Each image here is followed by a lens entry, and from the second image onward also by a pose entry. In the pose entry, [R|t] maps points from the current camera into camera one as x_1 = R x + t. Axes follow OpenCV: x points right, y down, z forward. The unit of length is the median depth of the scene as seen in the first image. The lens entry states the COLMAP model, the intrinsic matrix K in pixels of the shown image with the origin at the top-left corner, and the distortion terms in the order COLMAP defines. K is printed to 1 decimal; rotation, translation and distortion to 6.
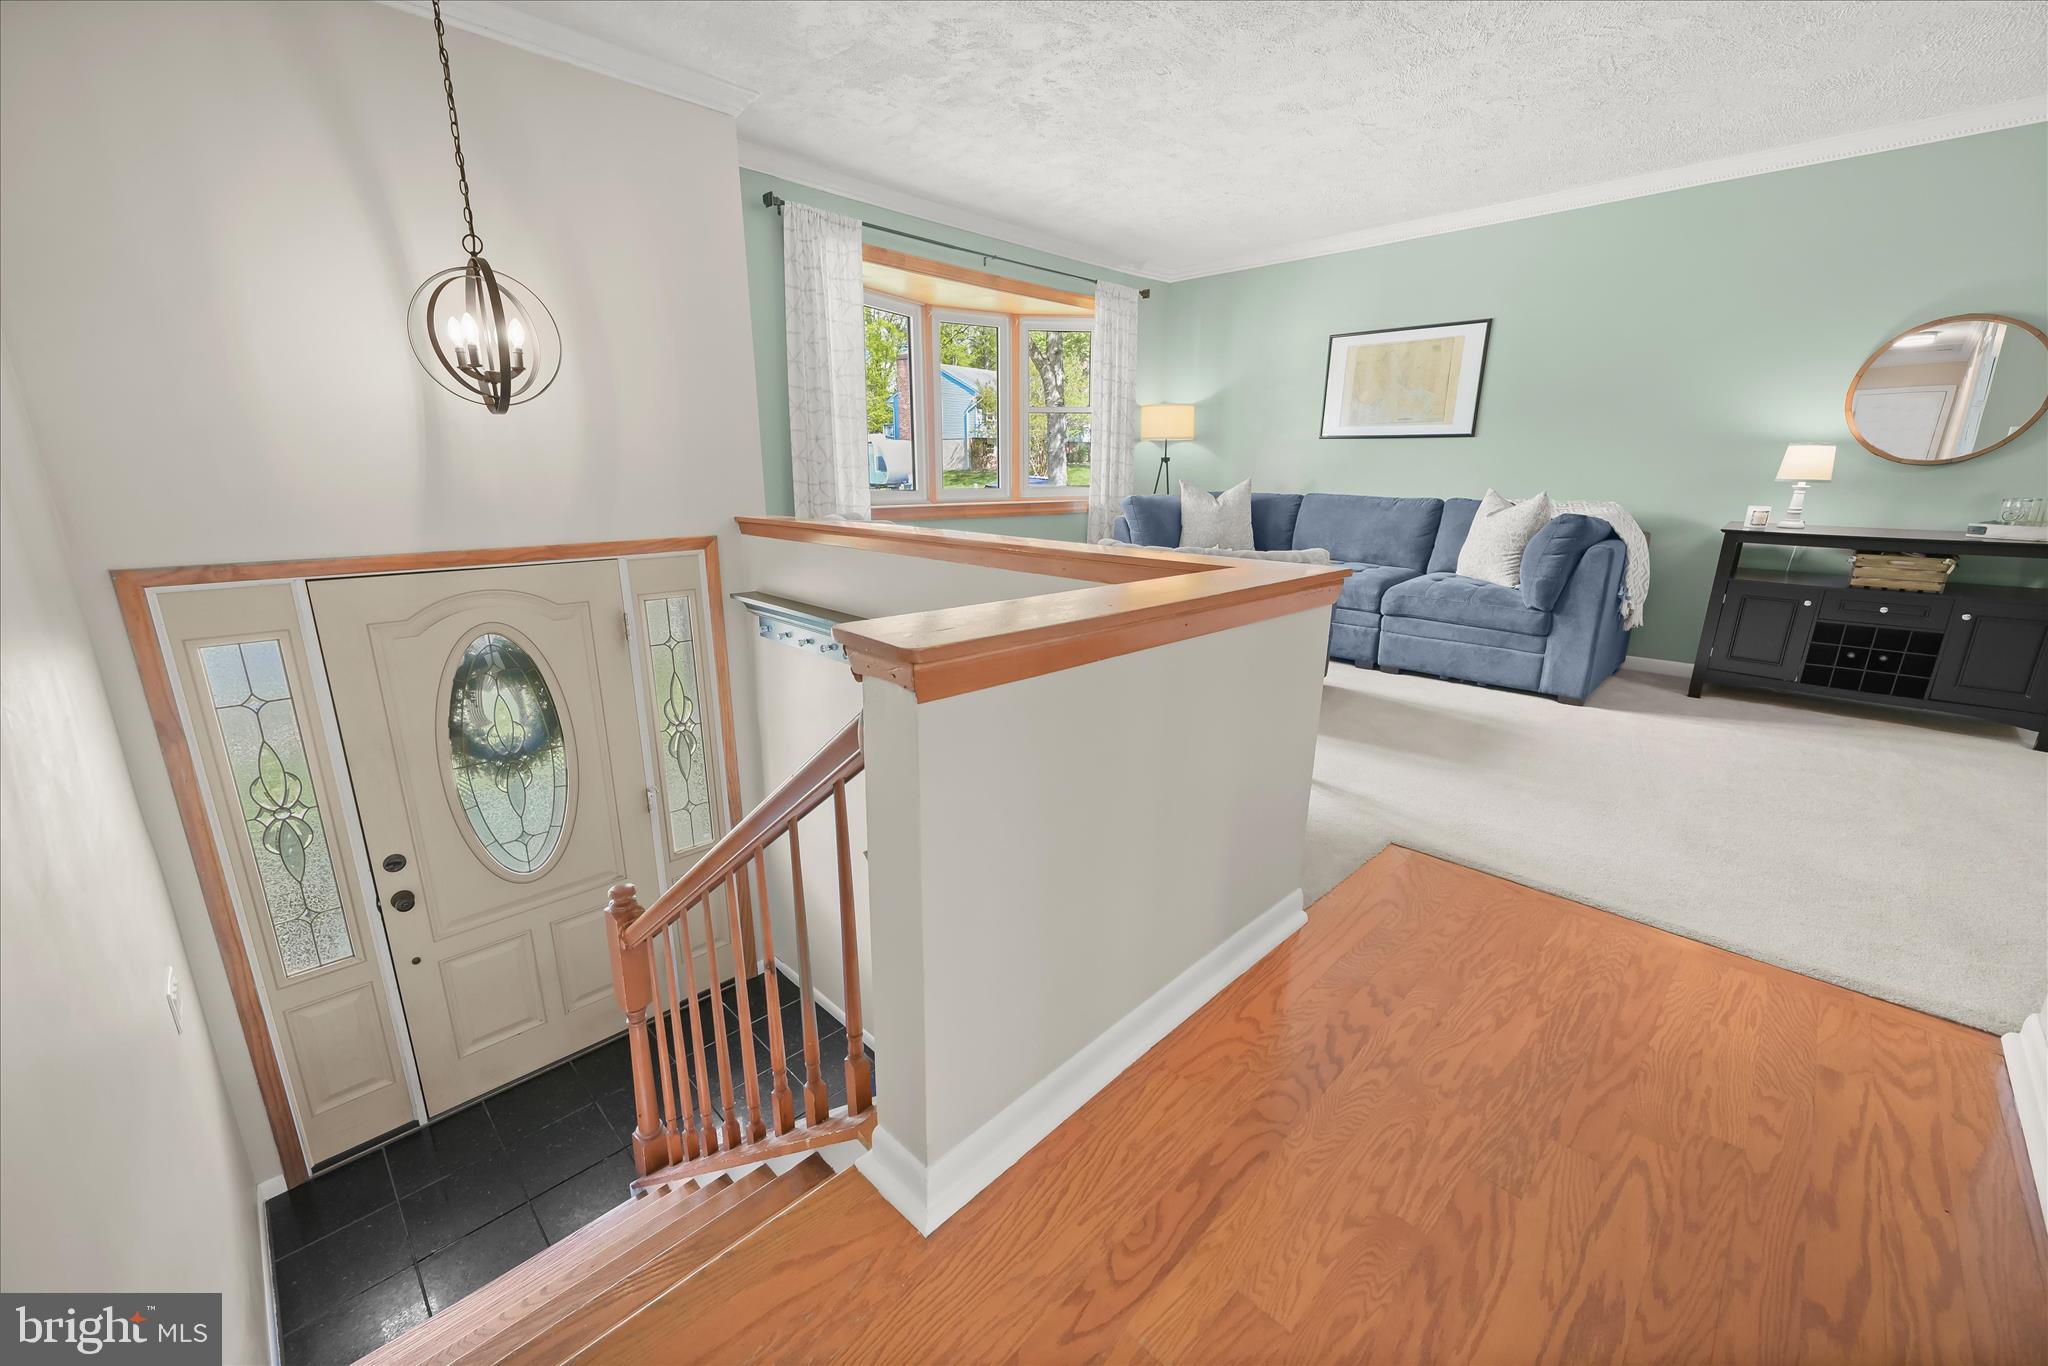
lens RADIAL K [[801.4, 0, 1017.7], [0, 801.4, 688.7], [0, 0, 1]] dist [0.000258, 0.000284]
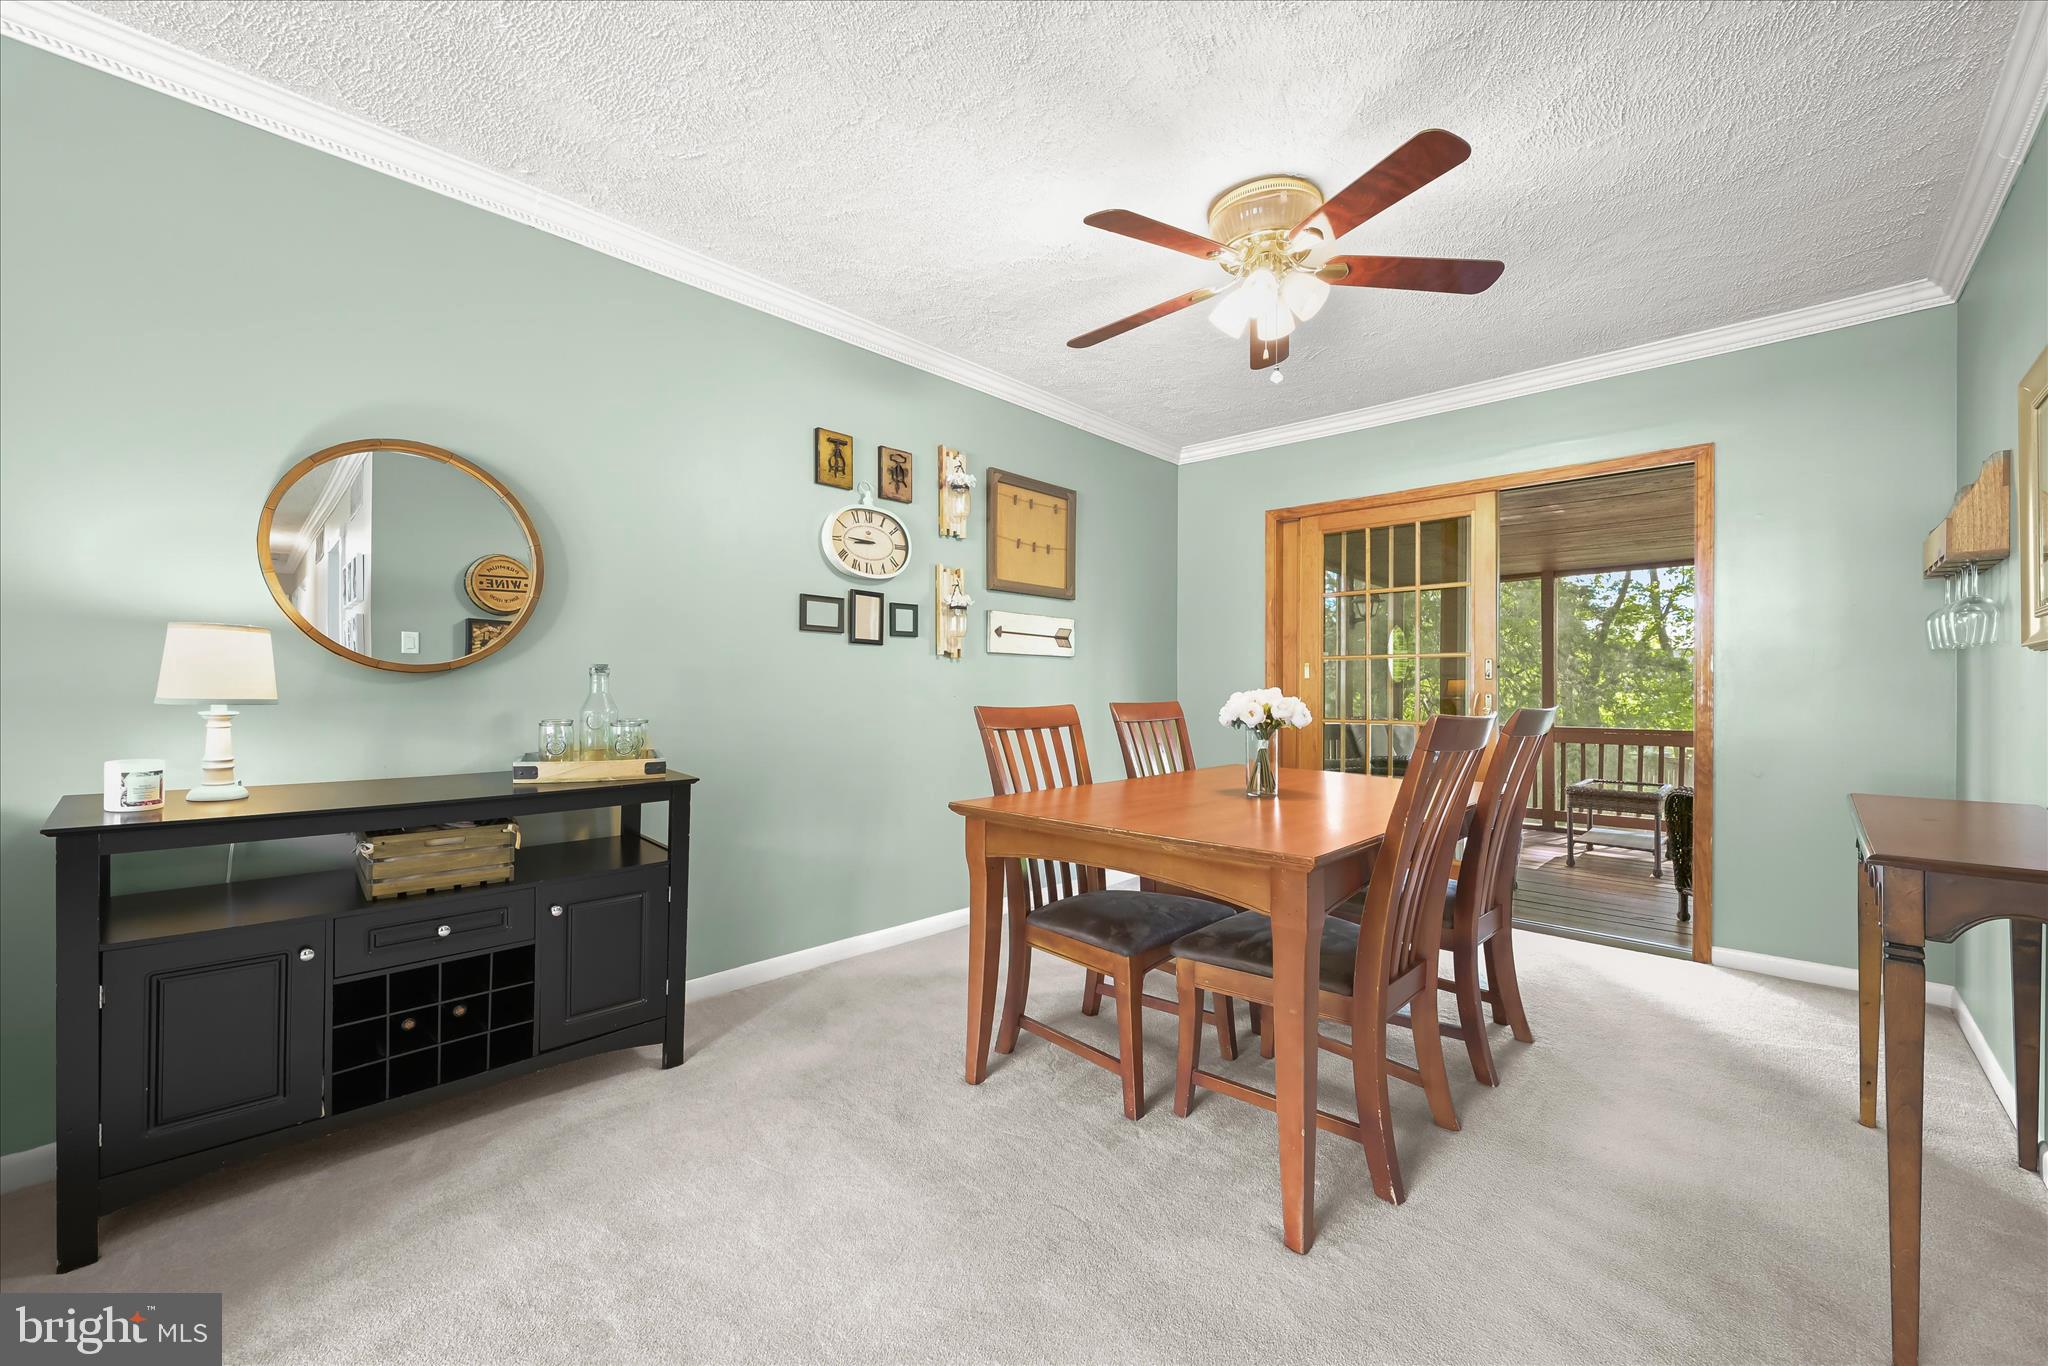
lens RADIAL K [[801.4, 0, 1017.7], [0, 801.4, 688.7], [0, 0, 1]] dist [0.000258, 0.000284]
pose [[-0.030001, -0.009194, 0.999508, 0.509381], [0.259003, 0.965733, 0.016657, -0.157386], [-0.965410, 0.259376, -0.026592, 0.574628]]
